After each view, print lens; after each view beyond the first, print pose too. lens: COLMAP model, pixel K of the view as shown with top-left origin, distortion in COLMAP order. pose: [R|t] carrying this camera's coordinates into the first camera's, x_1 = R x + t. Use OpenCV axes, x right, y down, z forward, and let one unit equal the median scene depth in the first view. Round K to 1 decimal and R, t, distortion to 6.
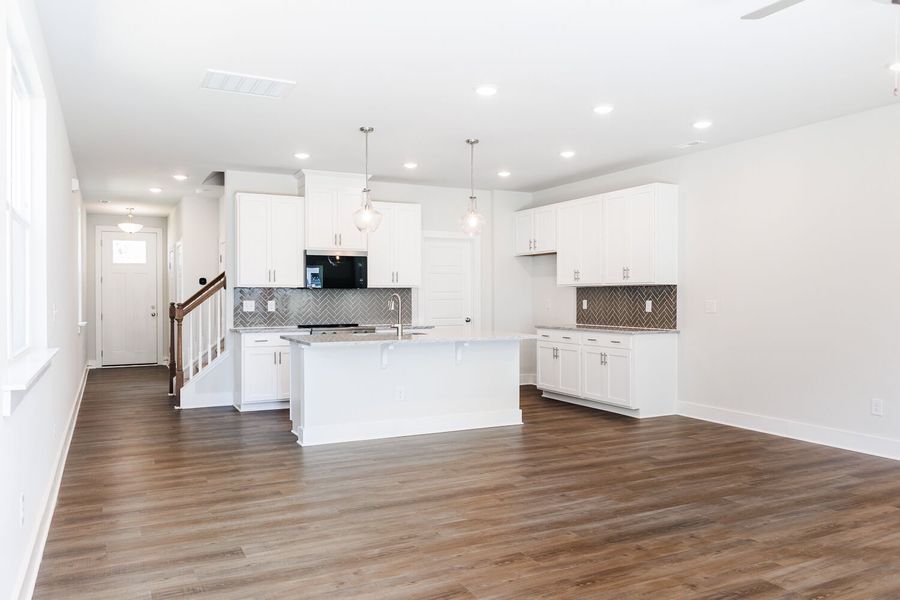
lens RADIAL K [[680.8, 0, 450.0], [0, 680.8, 300.0], [0, 0, 1]] dist [-0.007057, -0.002940]
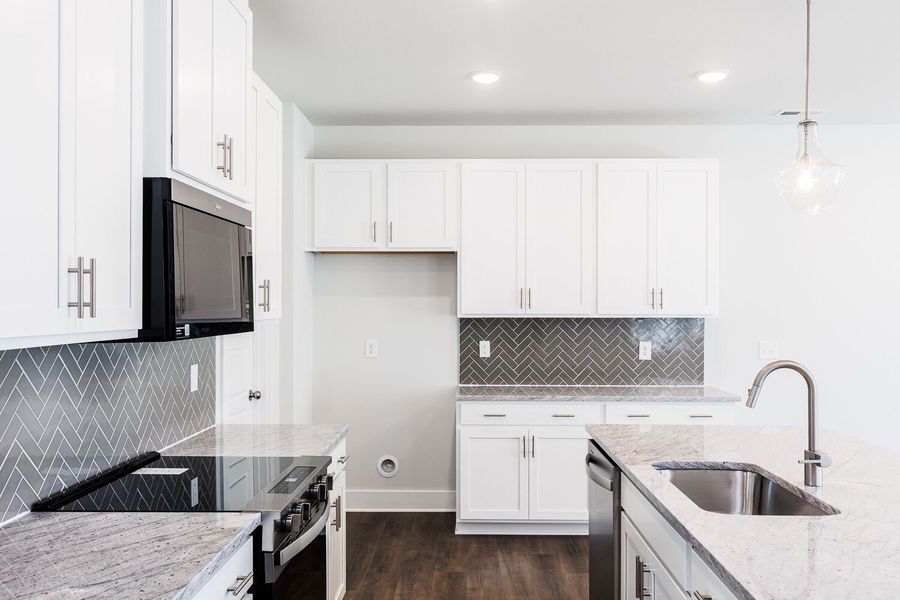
lens RADIAL K [[762.8, 0, 450.0], [0, 762.8, 307.5], [0, 0, 1]] dist [-0.000536, -0.000912]
pose [[0.470419, 0.001235, 0.882442, -0.413272], [0.001743, 0.999996, -0.002328, -0.029326], [-0.882441, 0.002633, 0.470415, 0.818311]]
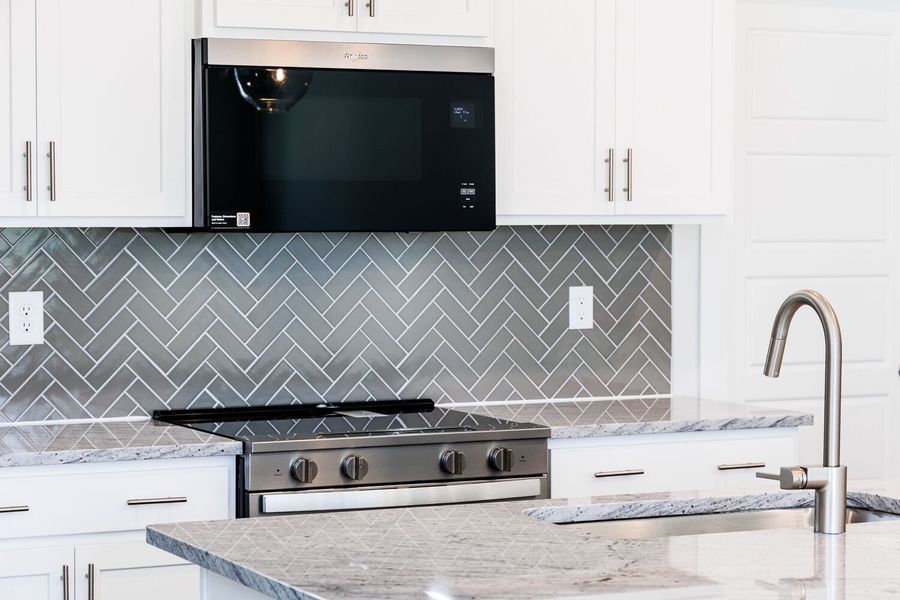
lens RADIAL K [[2261.3, 0, 450.0], [0, 2261.3, 300.0], [0, 0, 1]] dist [0.035318, -0.101794]
pose [[0.999968, 0.004880, -0.006359, -0.140574], [-0.004622, 0.999189, 0.040007, -0.025273], [0.006549, -0.039976, 0.999179, 0.349895]]
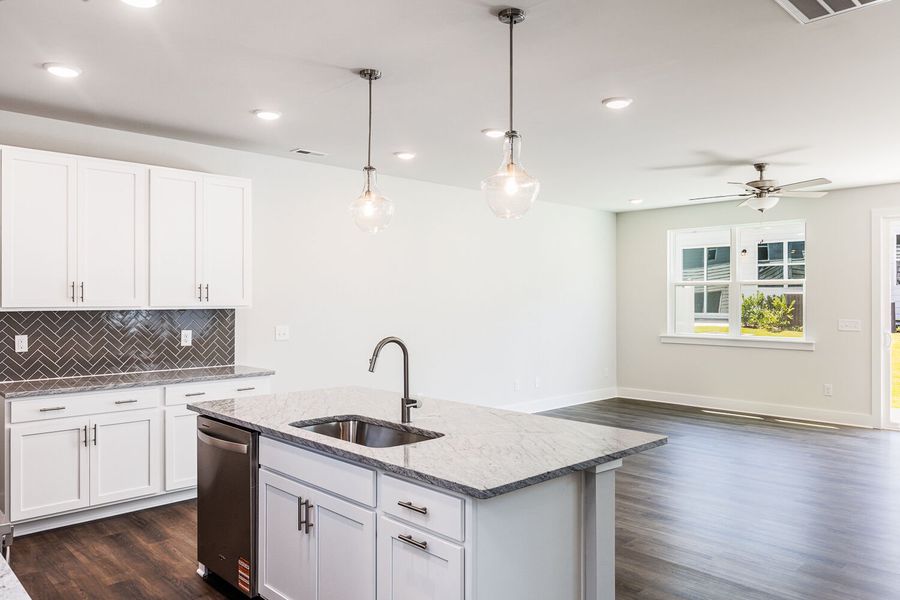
lens RADIAL K [[650.0, 0, 450.0], [0, 650.0, 300.0], [0, 0, 1]] dist [0.003502, 0.001197]
pose [[-0.293173, 0.001840, 0.956058, -0.446891], [0.005583, 0.999984, -0.000213, -0.029395], [-0.956043, 0.005276, -0.293179, 0.924836]]
